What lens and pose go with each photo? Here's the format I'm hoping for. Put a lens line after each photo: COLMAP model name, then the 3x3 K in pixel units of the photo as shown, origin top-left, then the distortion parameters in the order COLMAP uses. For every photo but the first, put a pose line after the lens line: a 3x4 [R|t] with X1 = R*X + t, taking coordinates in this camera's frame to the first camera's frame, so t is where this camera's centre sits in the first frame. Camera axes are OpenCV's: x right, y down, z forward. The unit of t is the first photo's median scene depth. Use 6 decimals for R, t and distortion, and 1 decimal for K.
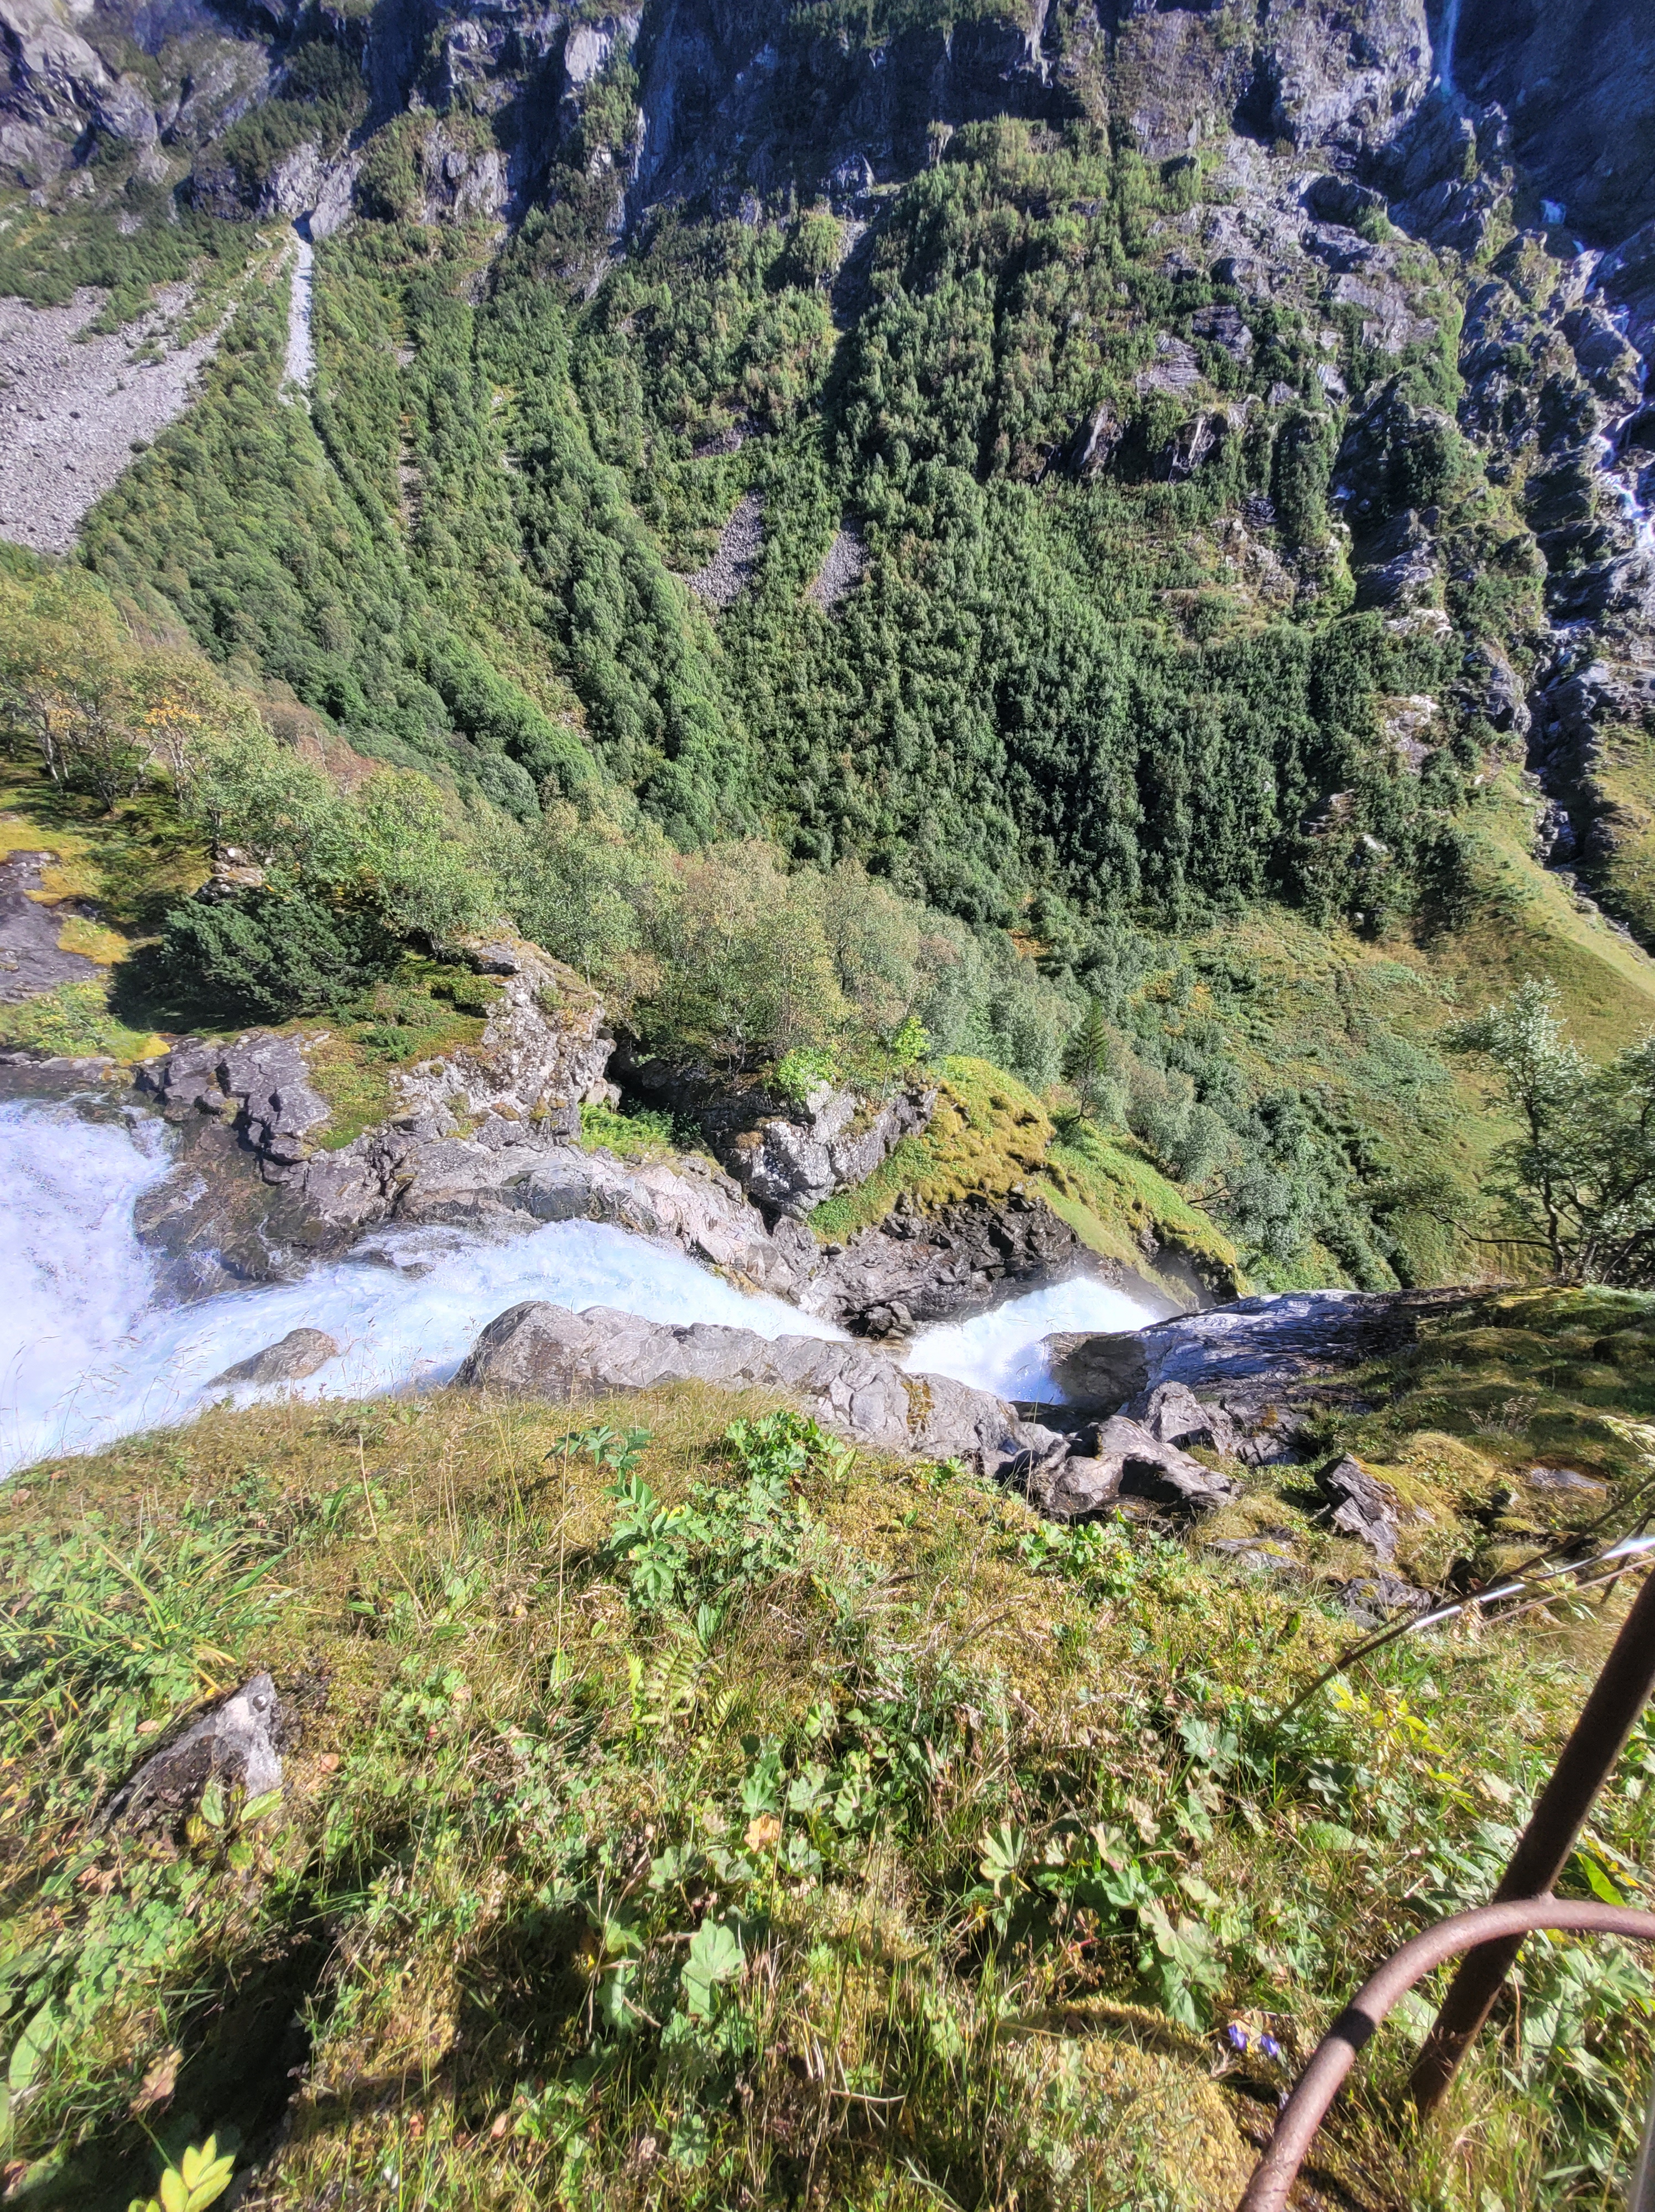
lens RADIAL K [[894.7, 0, 817.7], [0, 894.7, 1112.0], [0, 0, 1]] dist [0.001030, -0.000574]
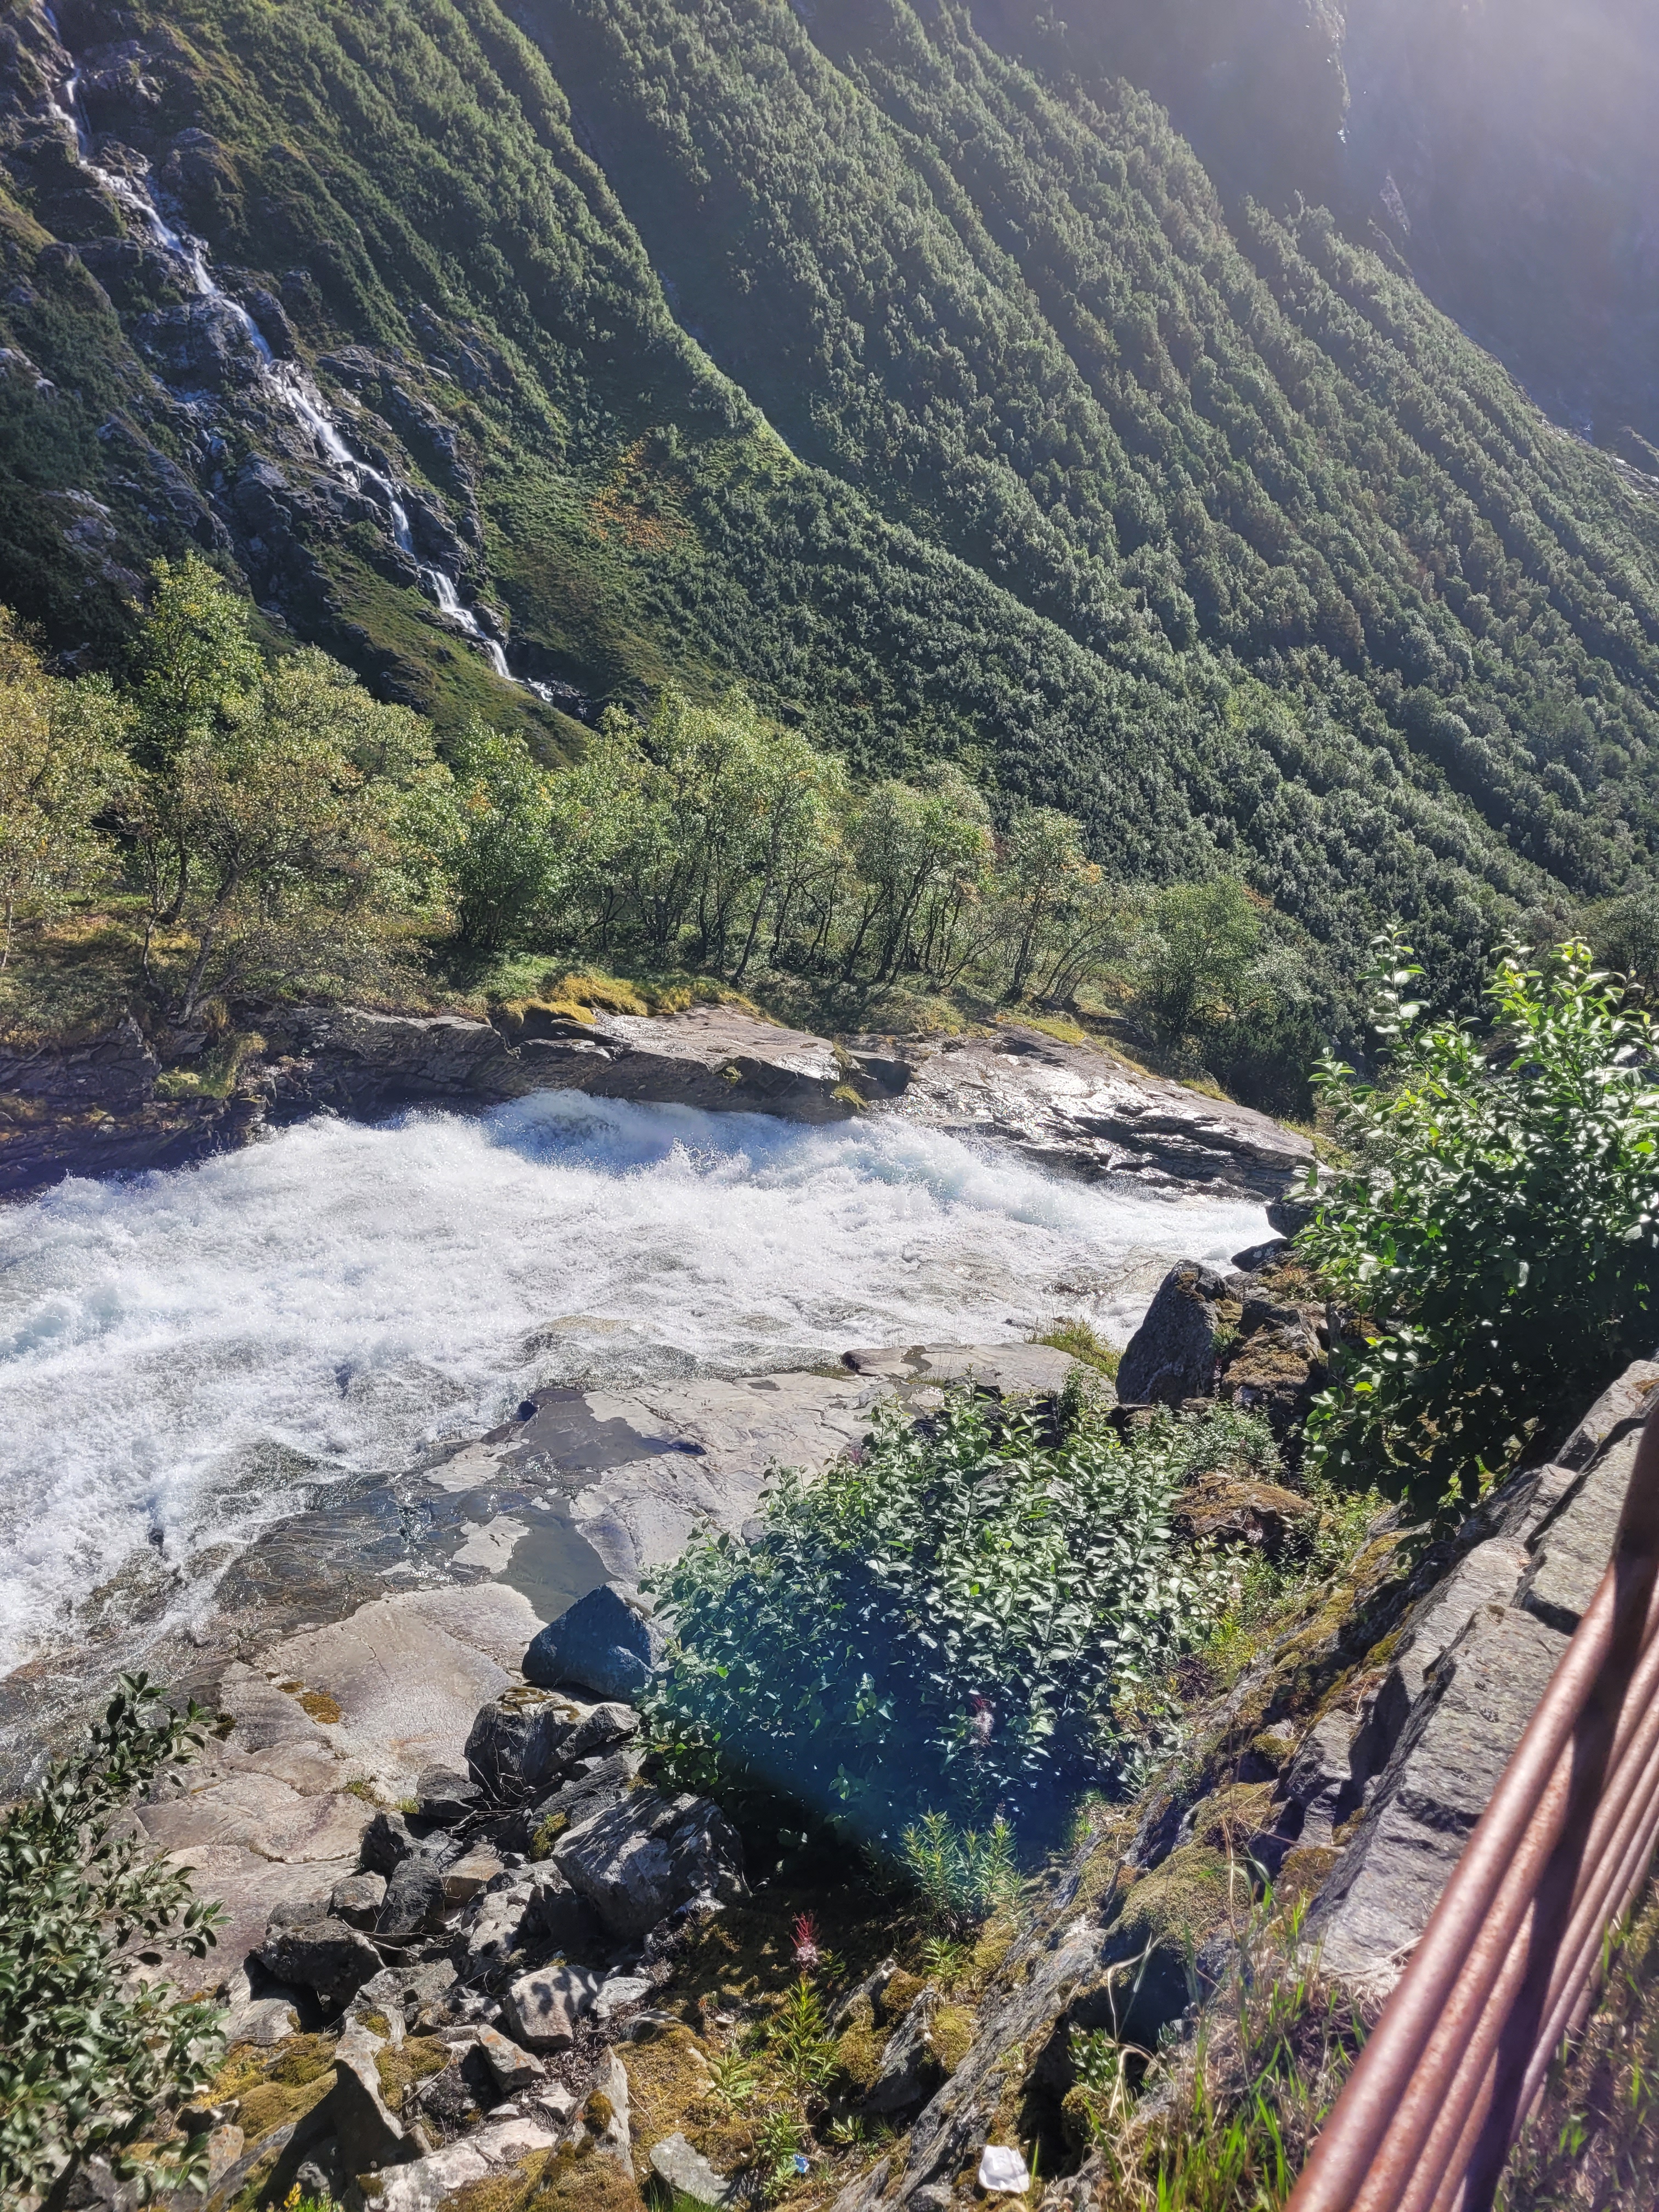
lens RADIAL K [[1763.8, 0, 835.5], [0, 1763.8, 1110.8], [0, 0, 1]] dist [0.047739, -0.038312]
pose [[0.375825, -0.276015, 0.884631, -0.395041], [0.313437, 0.936212, 0.158949, -0.085784], [-0.872074, 0.217539, 0.438365, 0.066678]]
